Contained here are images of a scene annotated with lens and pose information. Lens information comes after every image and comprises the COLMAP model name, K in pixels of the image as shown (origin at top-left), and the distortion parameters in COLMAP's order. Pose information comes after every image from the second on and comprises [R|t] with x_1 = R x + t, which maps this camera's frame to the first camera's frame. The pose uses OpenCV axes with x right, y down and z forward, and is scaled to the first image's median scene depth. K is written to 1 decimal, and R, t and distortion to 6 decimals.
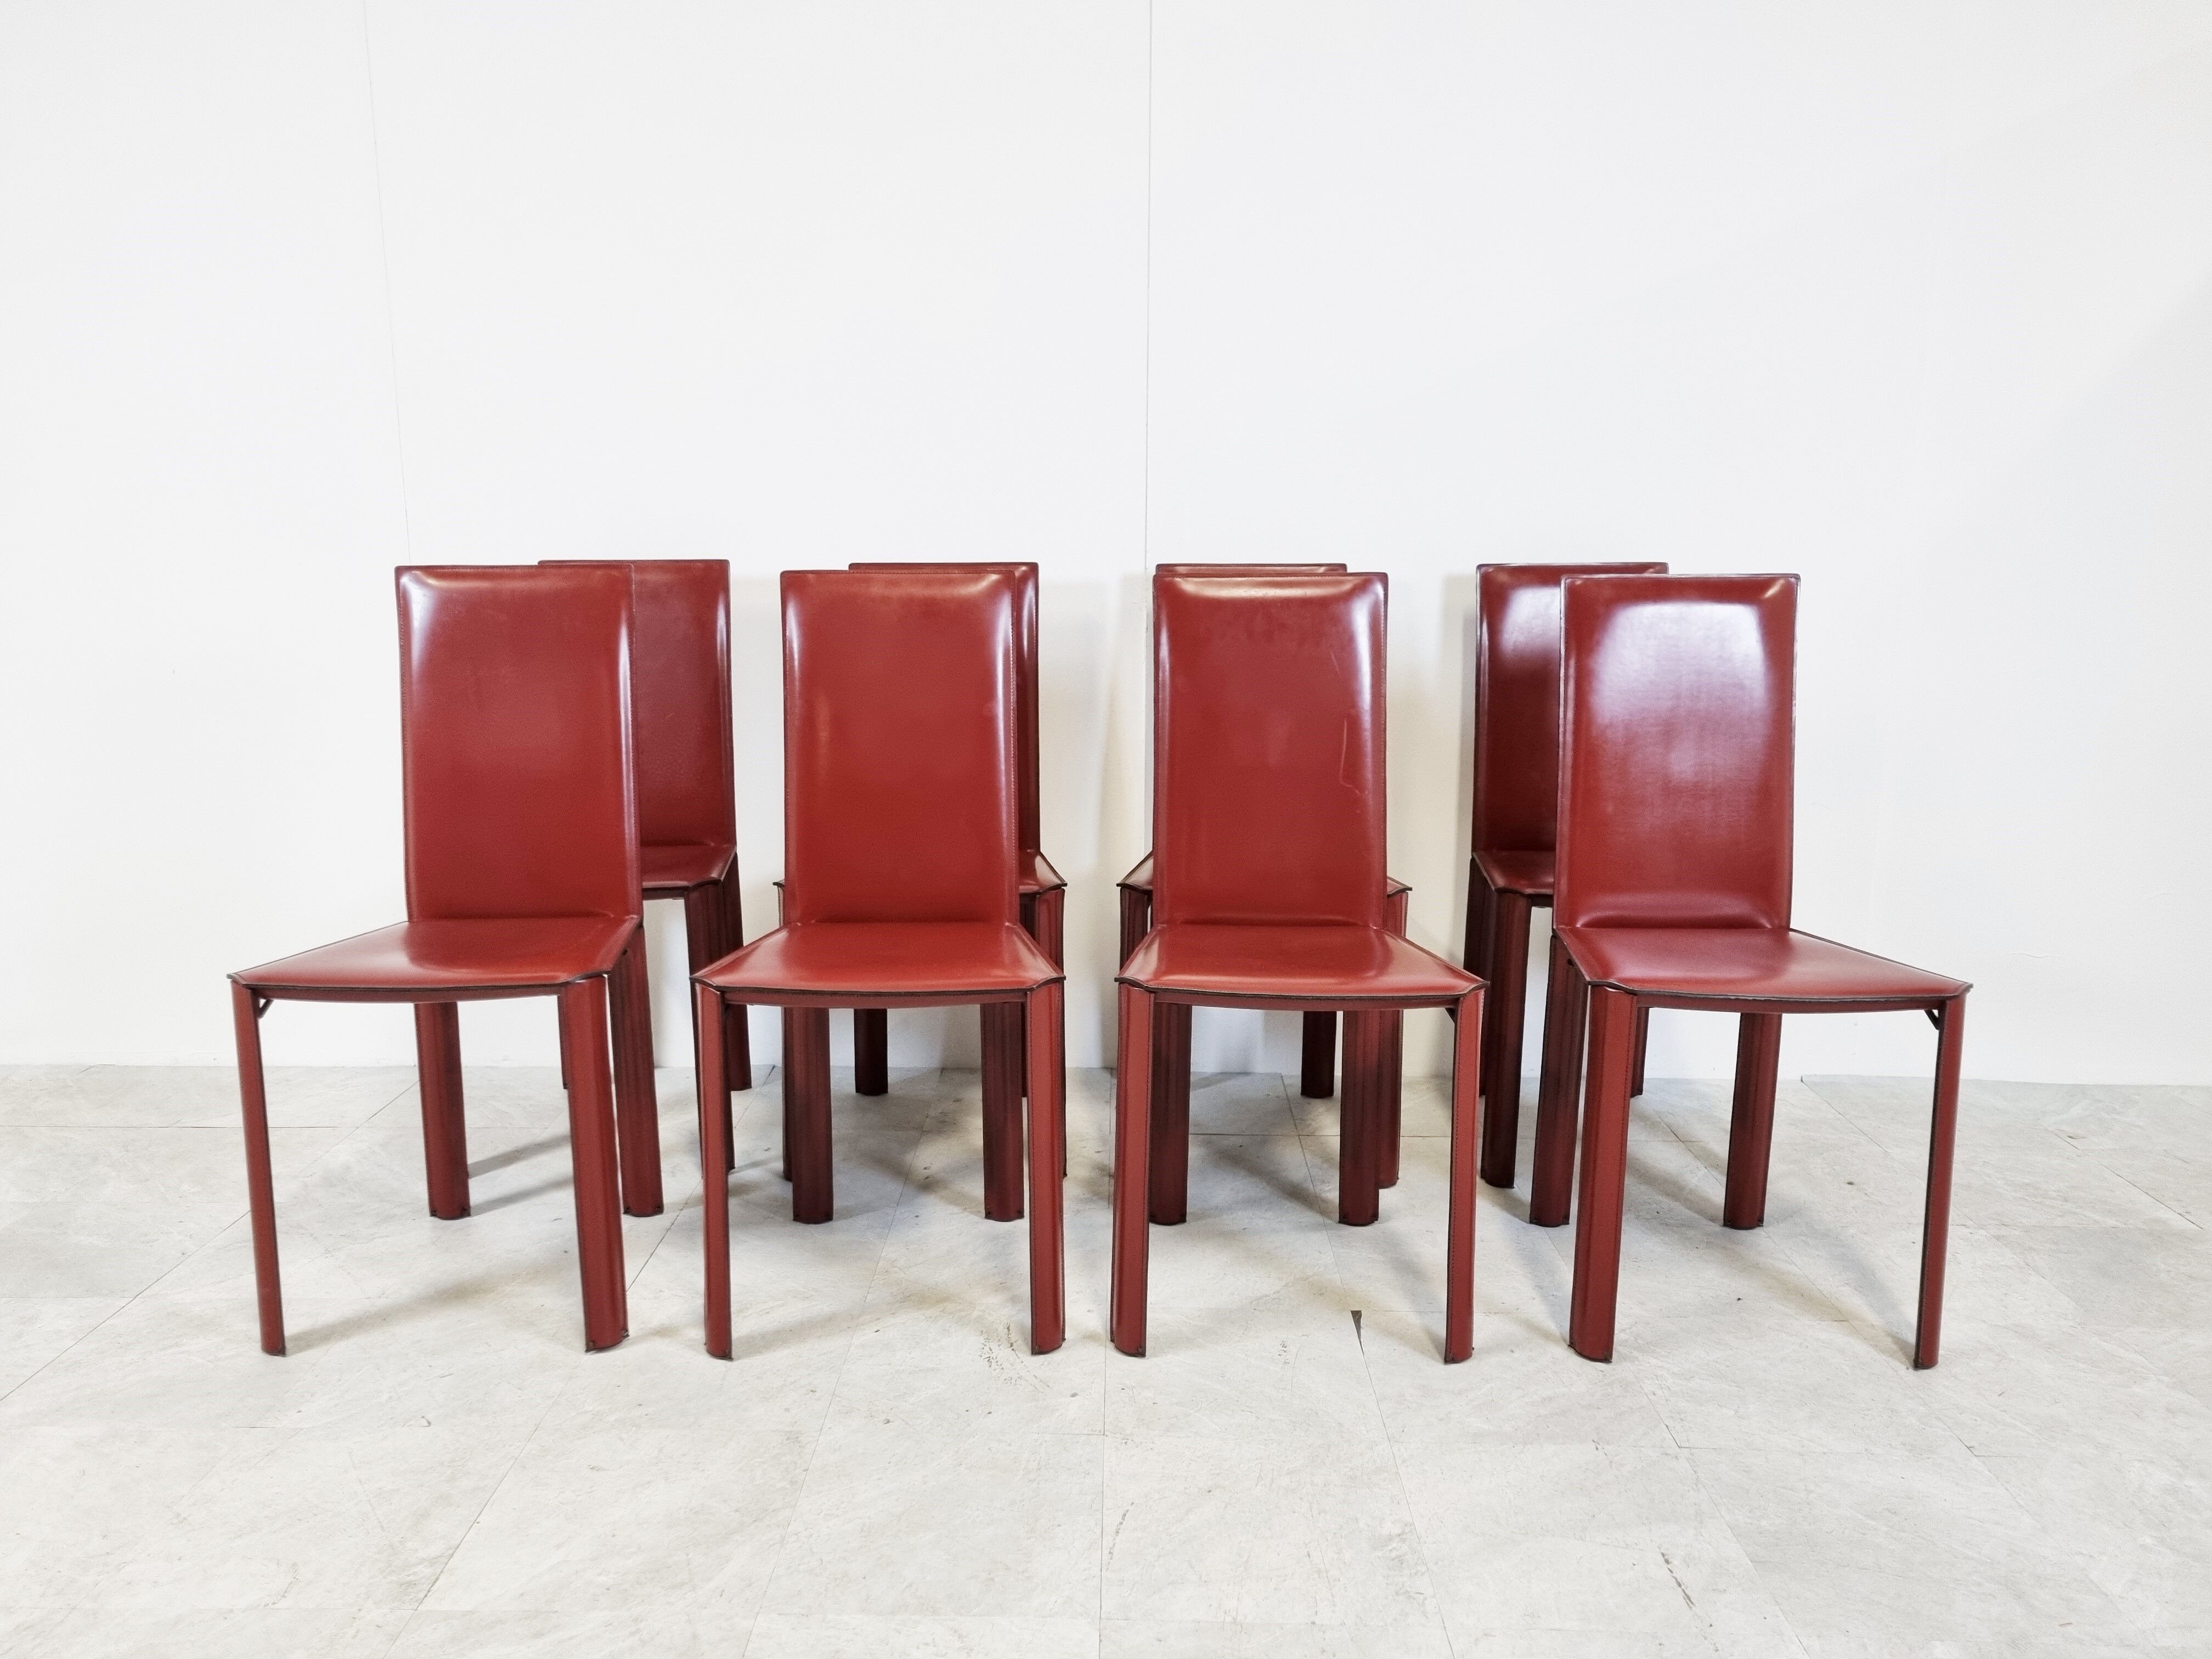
lens RADIAL K [[1652.4, 0, 1102.9], [0, 1652.4, 832.7], [0, 0, 1]] dist [0.049160, -0.029616]
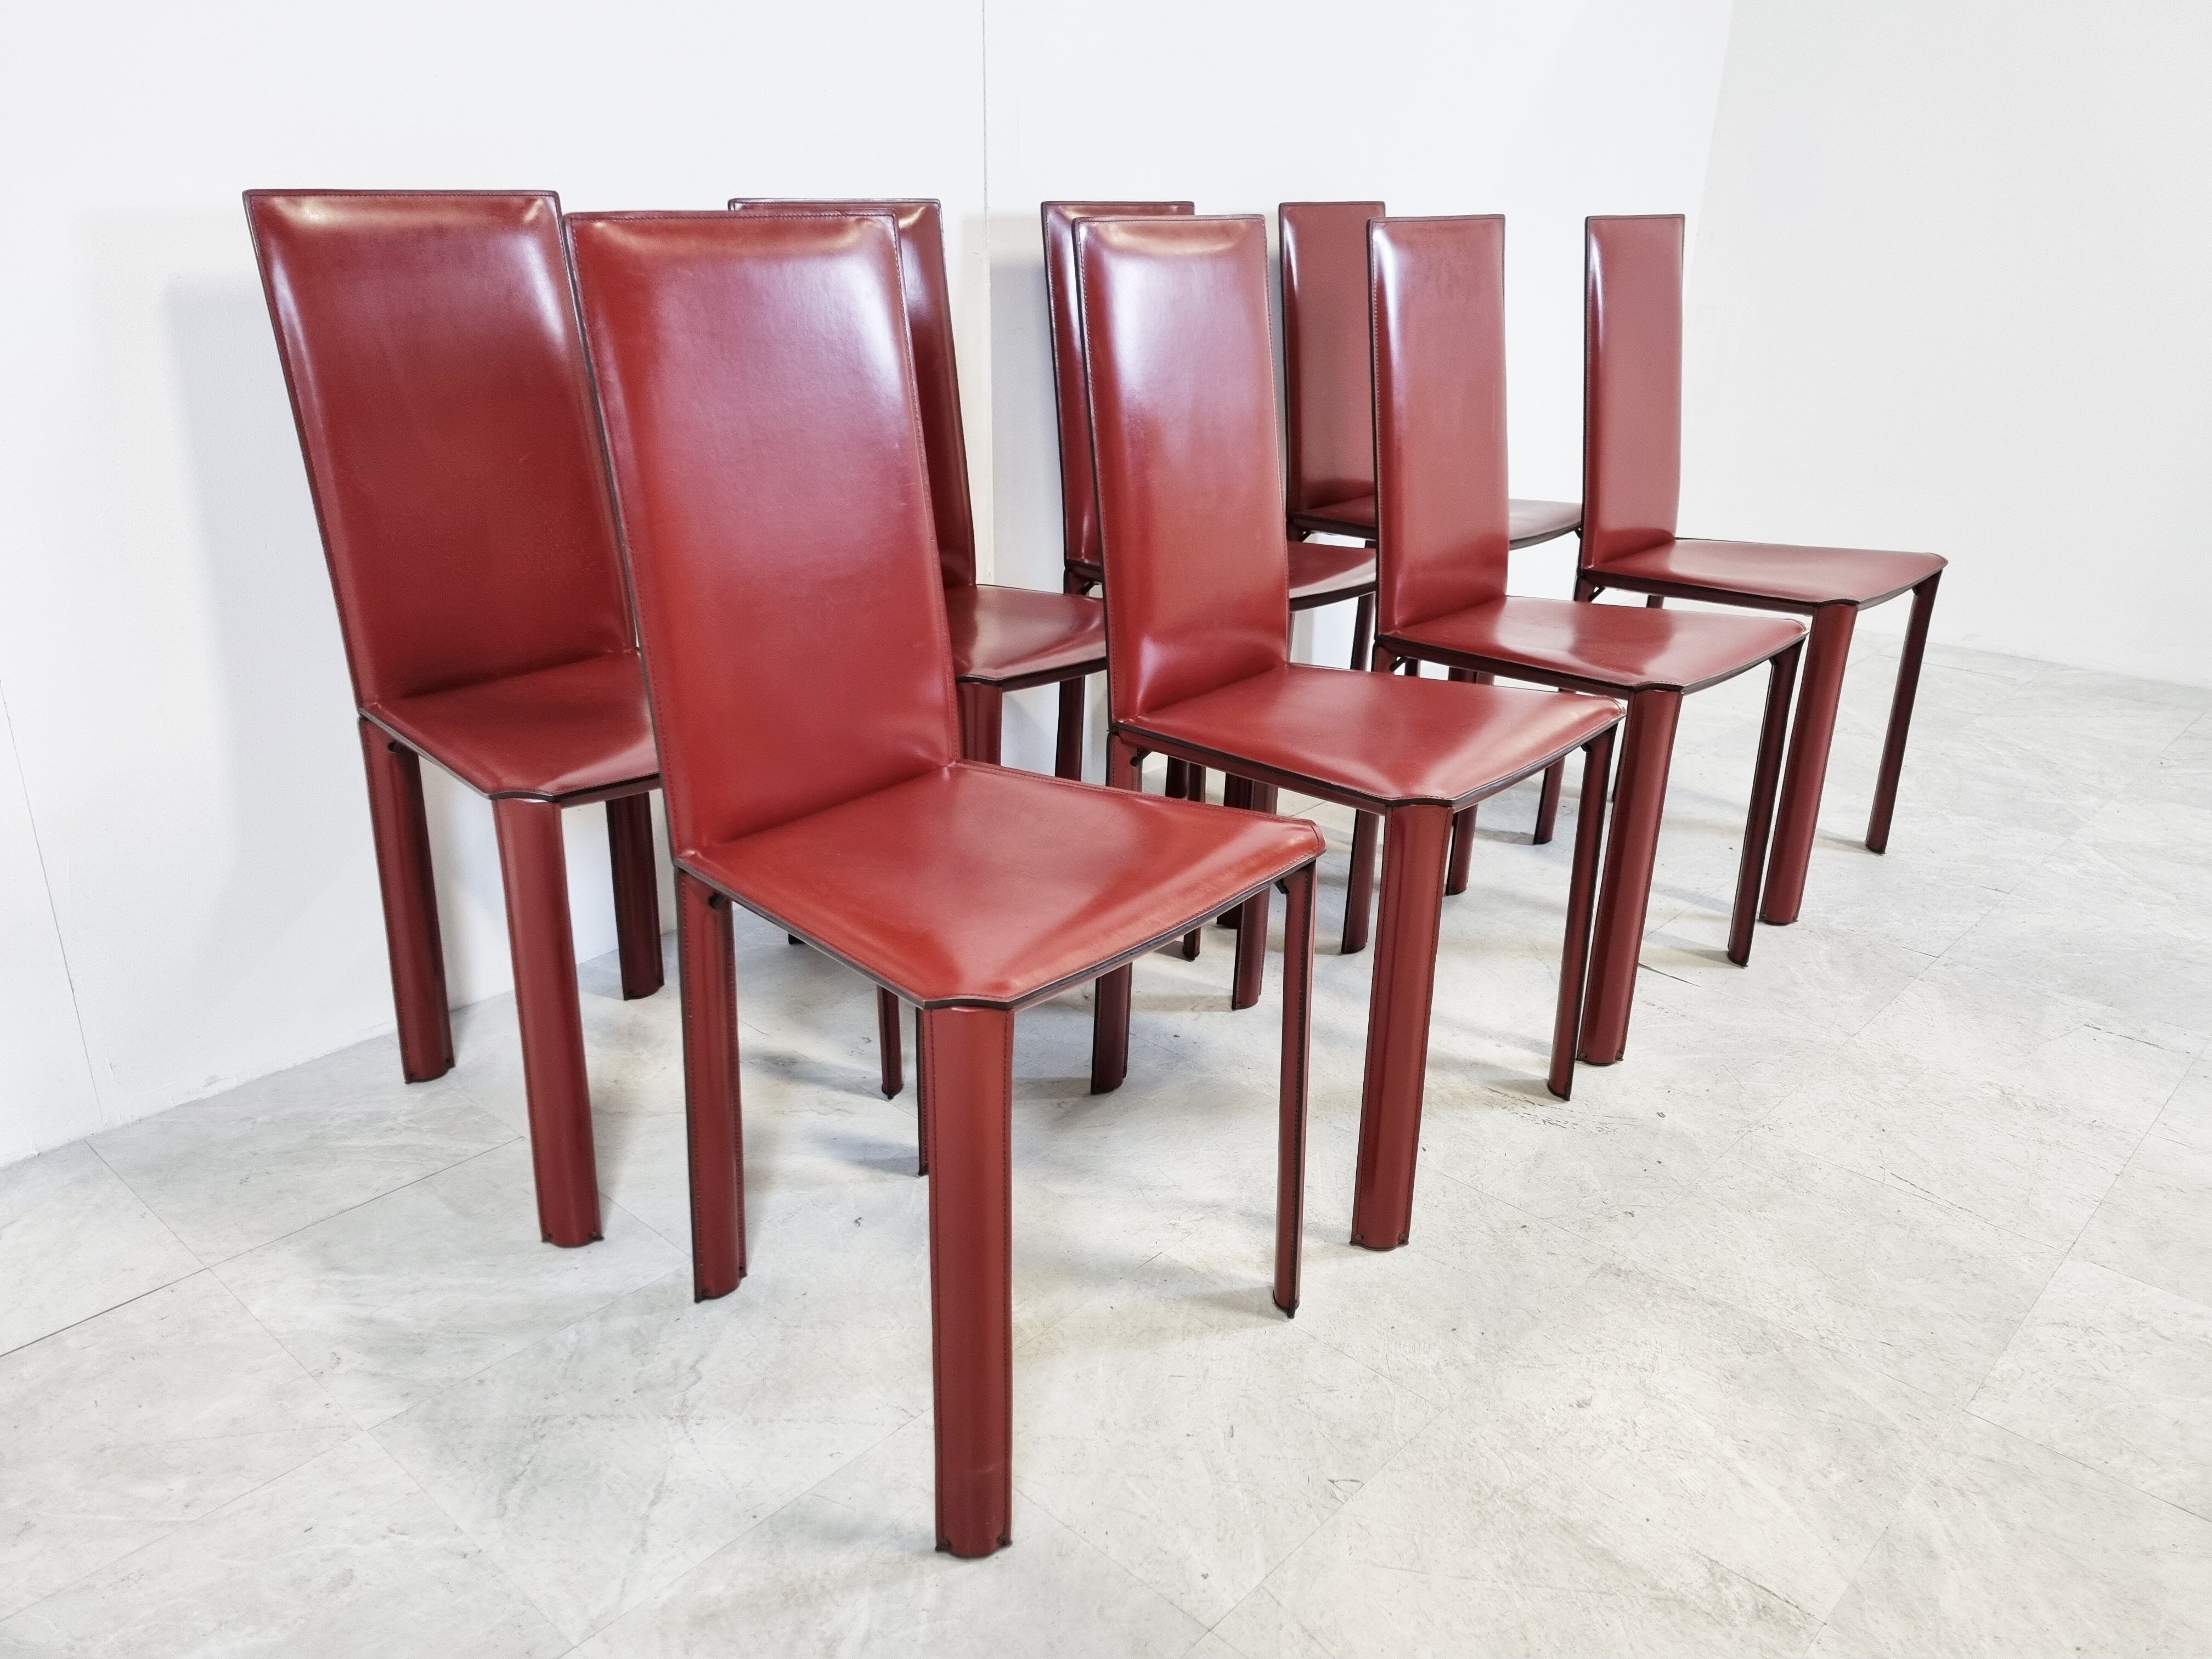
lens RADIAL K [[1652.4, 0, 1093.1], [0, 1652.4, 830.5], [0, 0, 1]] dist [0.049160, -0.029616]
pose [[0.667896, -0.264347, 0.695727, -0.830184], [0.114459, 0.960159, 0.254939, -0.101152], [-0.735401, -0.090641, 0.671543, 0.579197]]
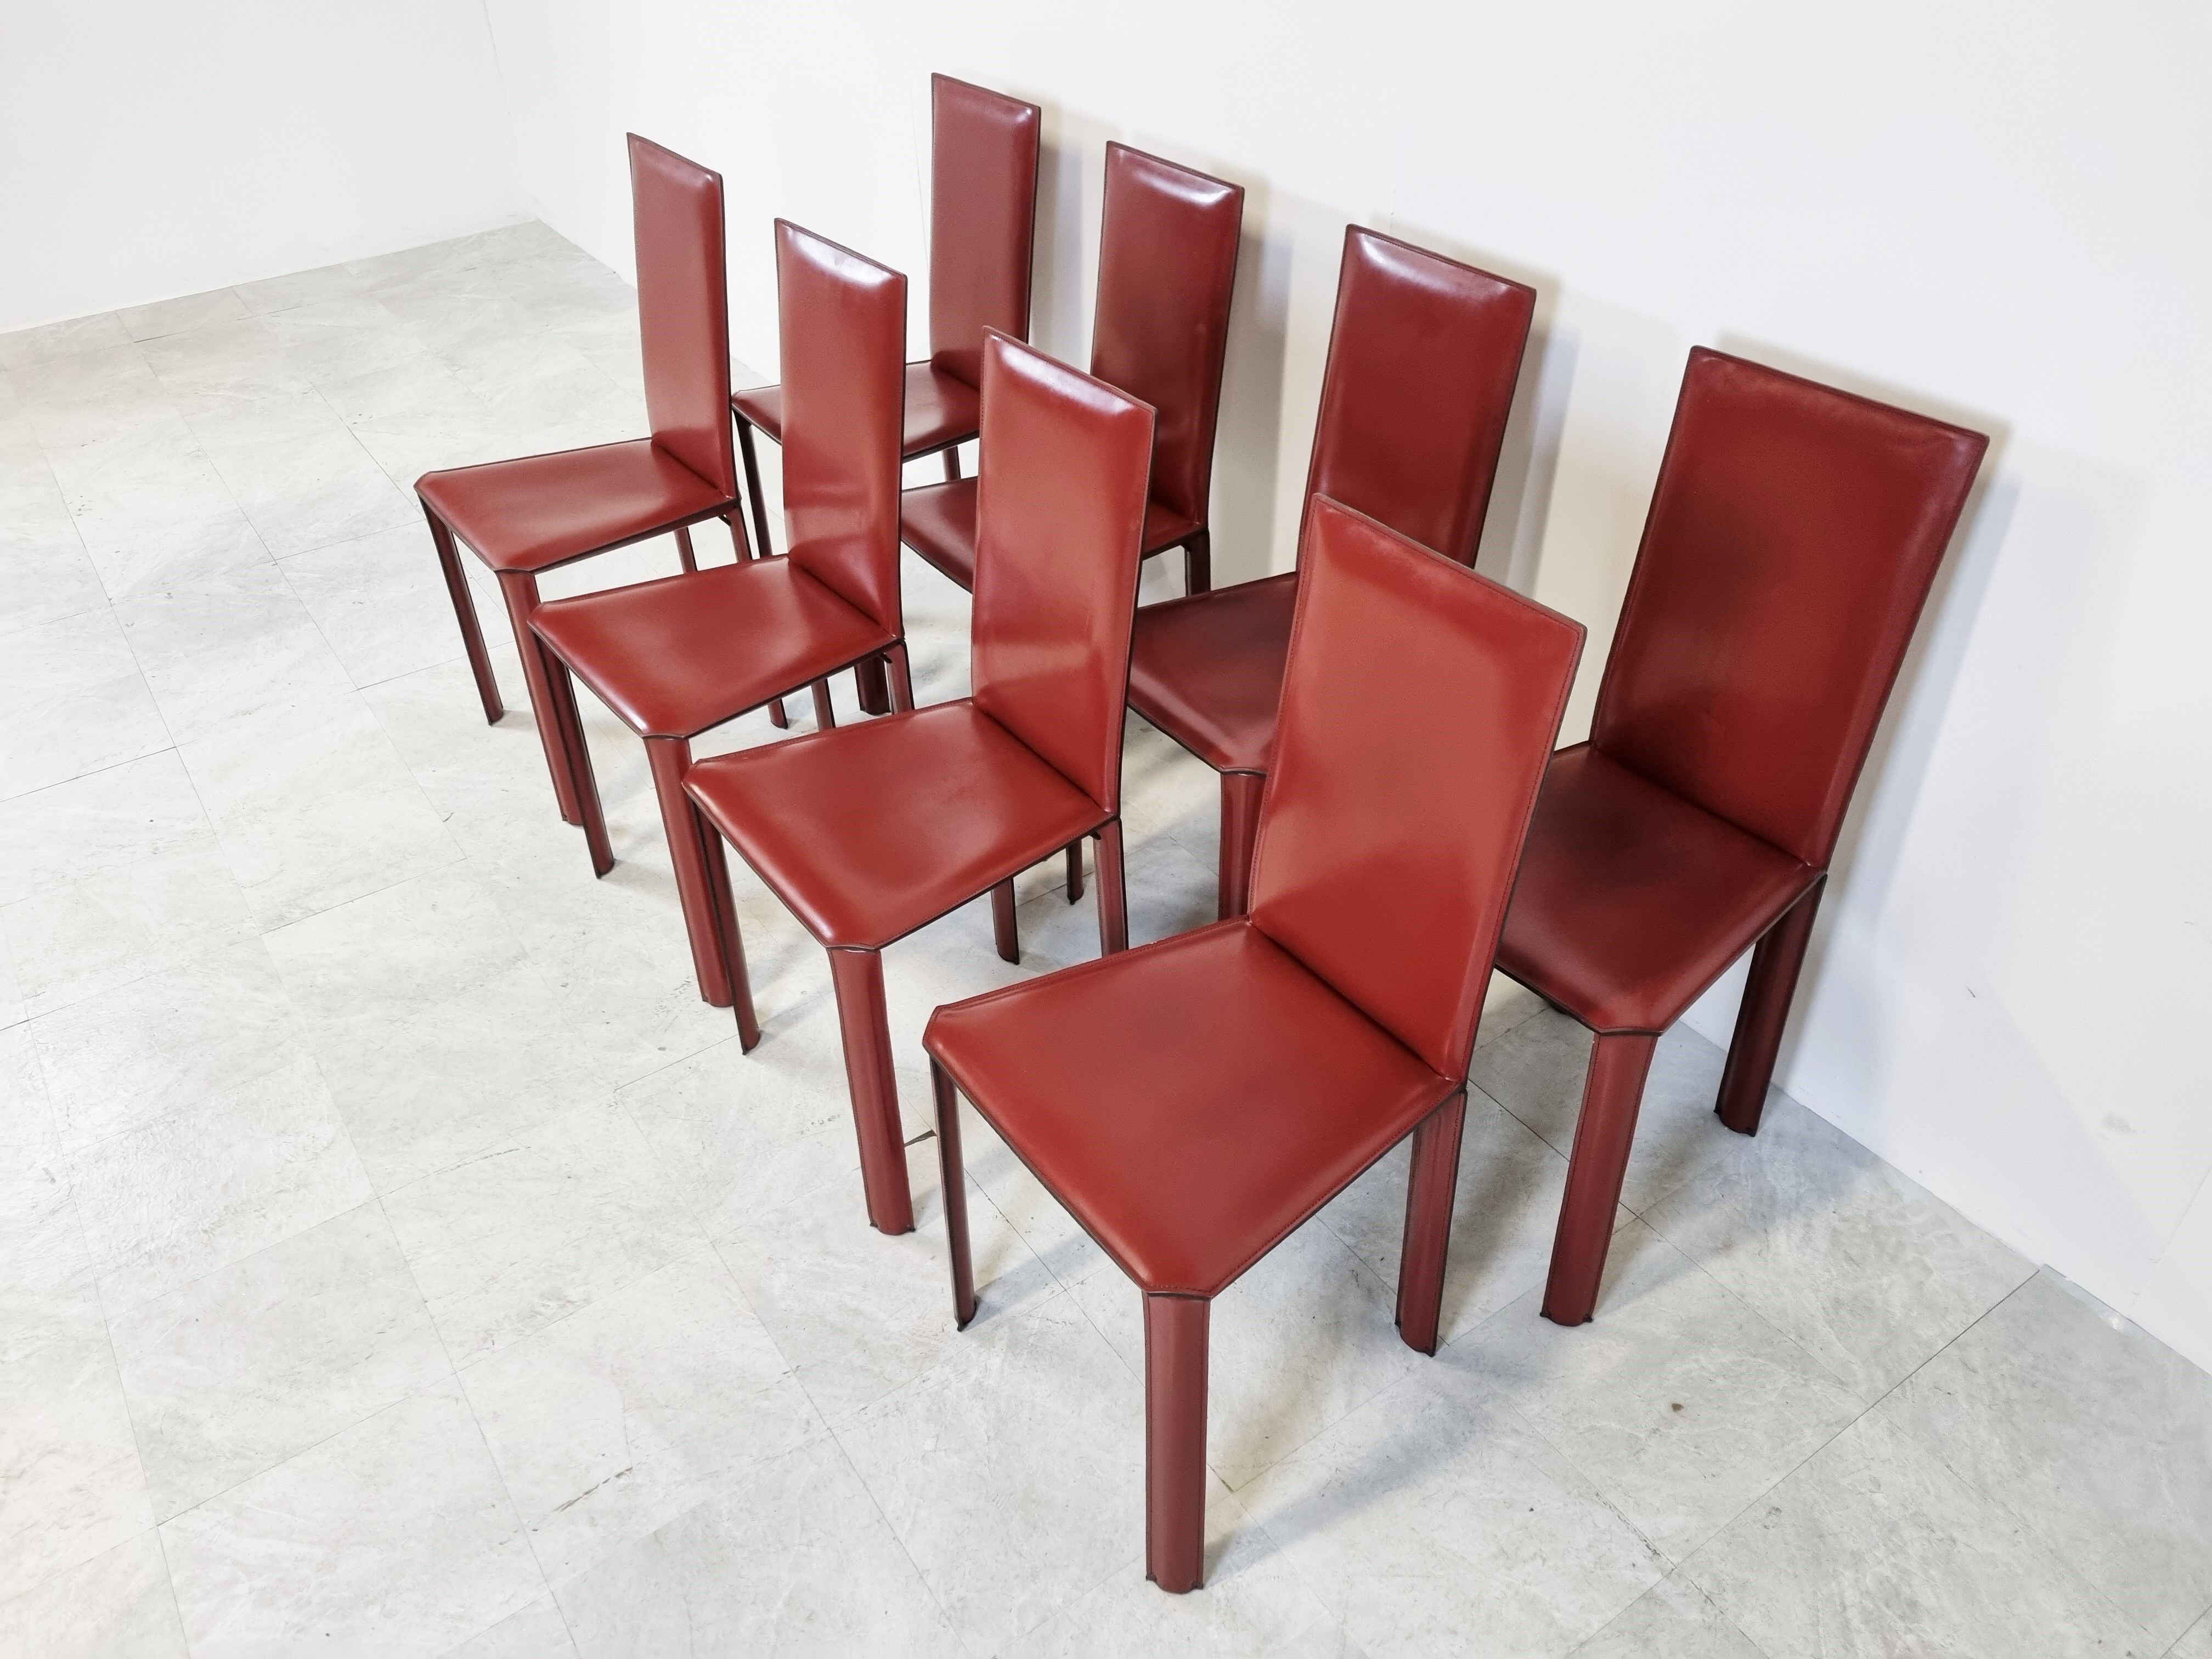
lens RADIAL K [[1652.4, 0, 1095.0], [0, 1652.4, 849.3], [0, 0, 1]] dist [0.049160, -0.029616]
pose [[0.578614, 0.484948, -0.655768, 0.845025], [-0.112917, 0.843917, 0.524455, -0.431426], [0.807747, -0.229410, 0.543061, 0.603668]]
